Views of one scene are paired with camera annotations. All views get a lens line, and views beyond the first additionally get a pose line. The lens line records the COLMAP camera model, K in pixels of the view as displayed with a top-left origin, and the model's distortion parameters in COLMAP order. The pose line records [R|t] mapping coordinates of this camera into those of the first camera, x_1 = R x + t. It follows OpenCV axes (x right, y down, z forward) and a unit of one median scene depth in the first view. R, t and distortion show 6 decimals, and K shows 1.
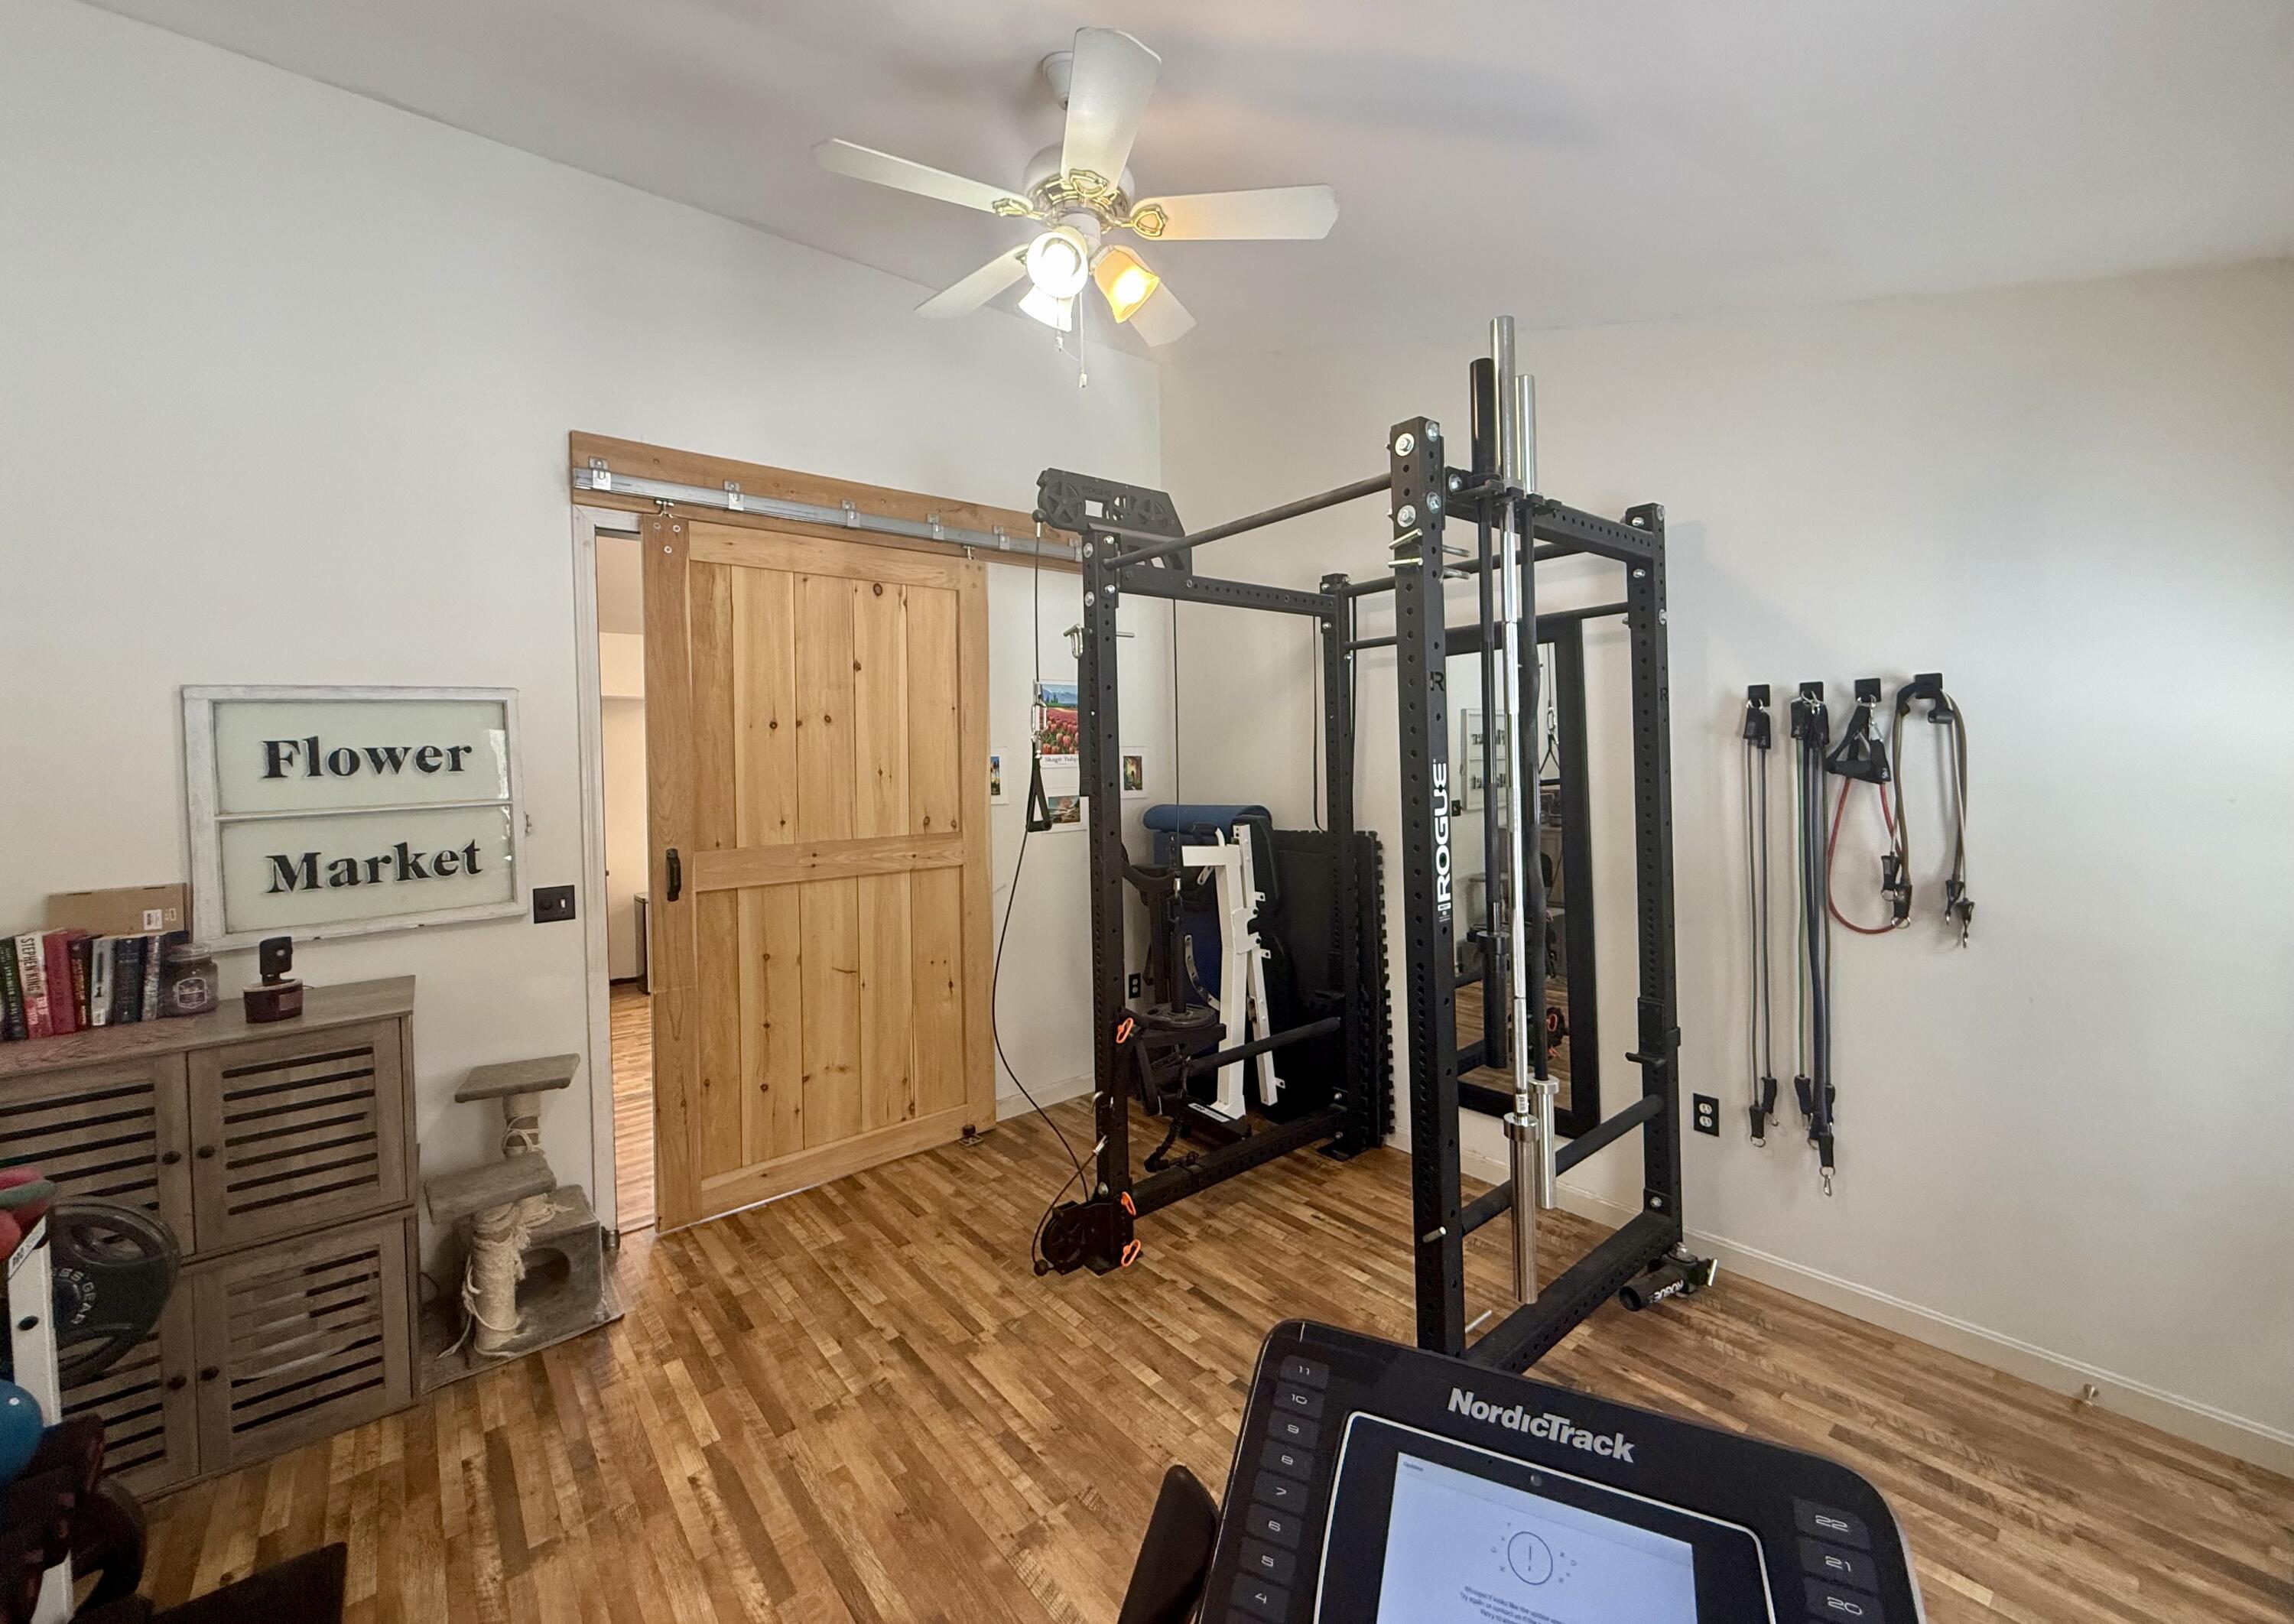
lens RADIAL K [[914.0, 0, 1145.3], [0, 914.0, 766.8], [0, 0, 1]] dist [0.001788, -0.000386]
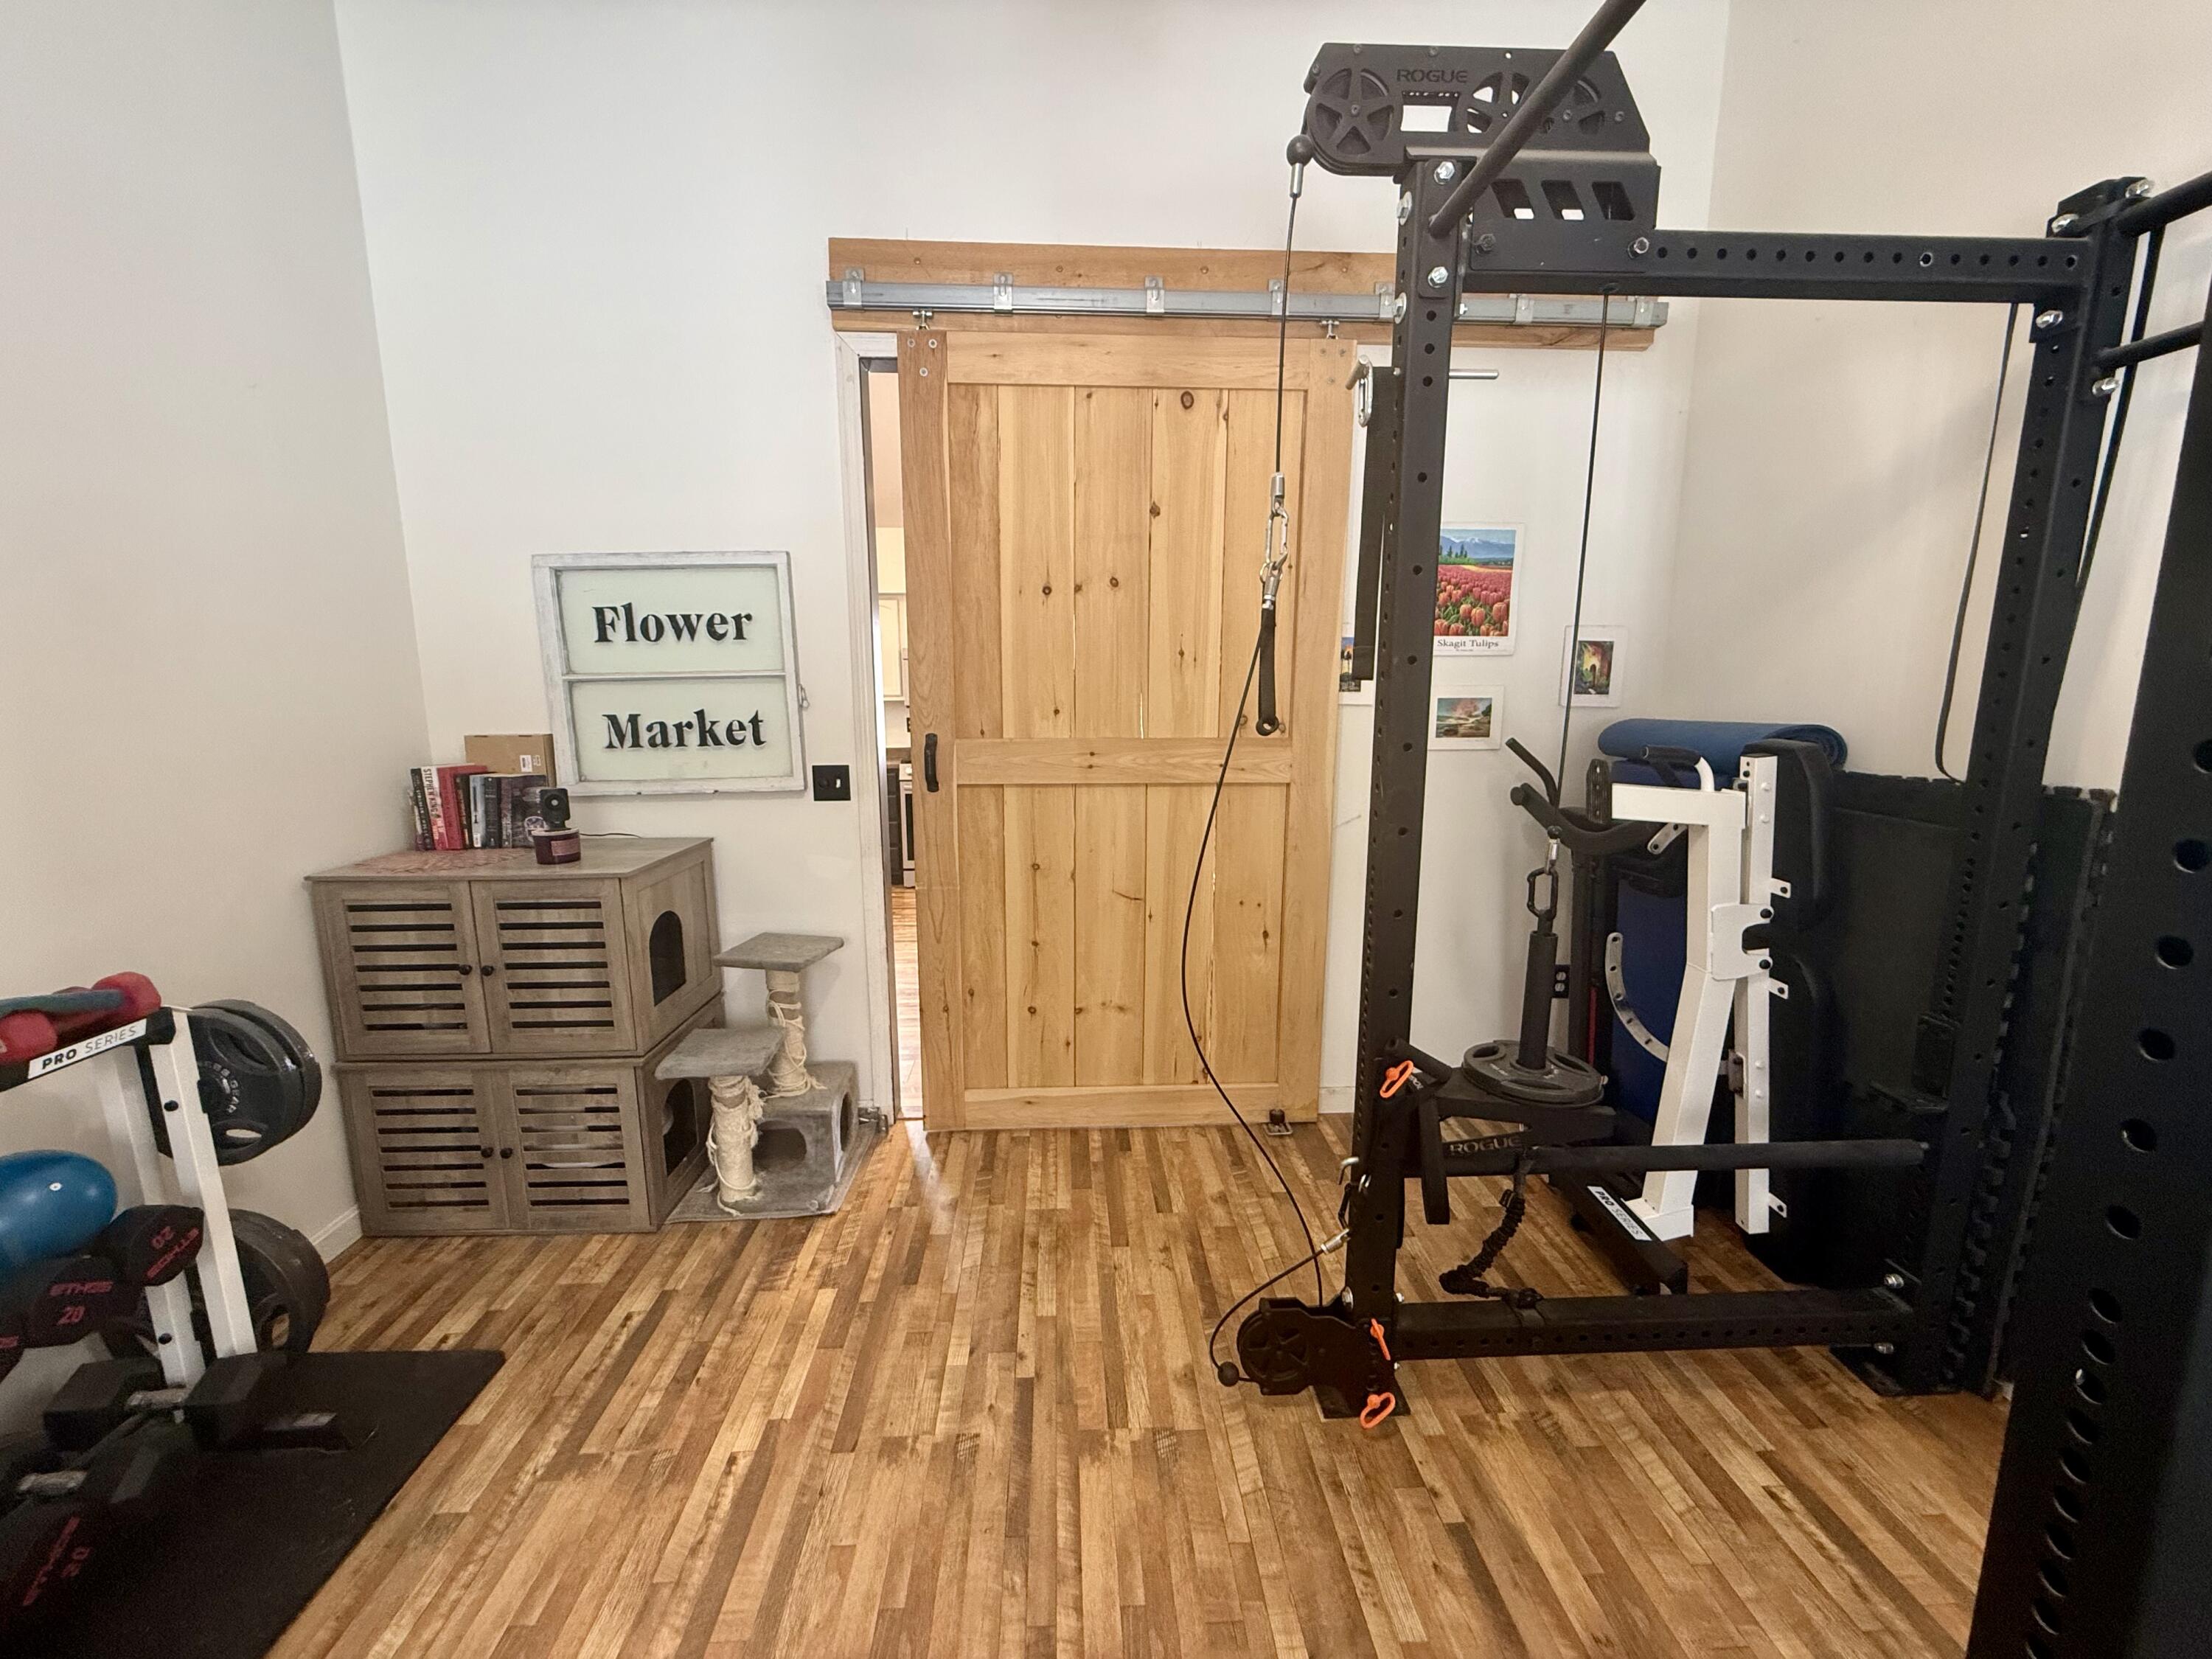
lens RADIAL K [[881.4, 0, 1102.1], [0, 881.4, 830.9], [0, 0, 1]] dist [-0.000132, 0.000167]
pose [[0.800724, 0.121509, -0.586580, 0.143097], [-0.023999, 0.984932, 0.171267, 0.035823], [0.598552, -0.123061, 0.791575, 0.456987]]
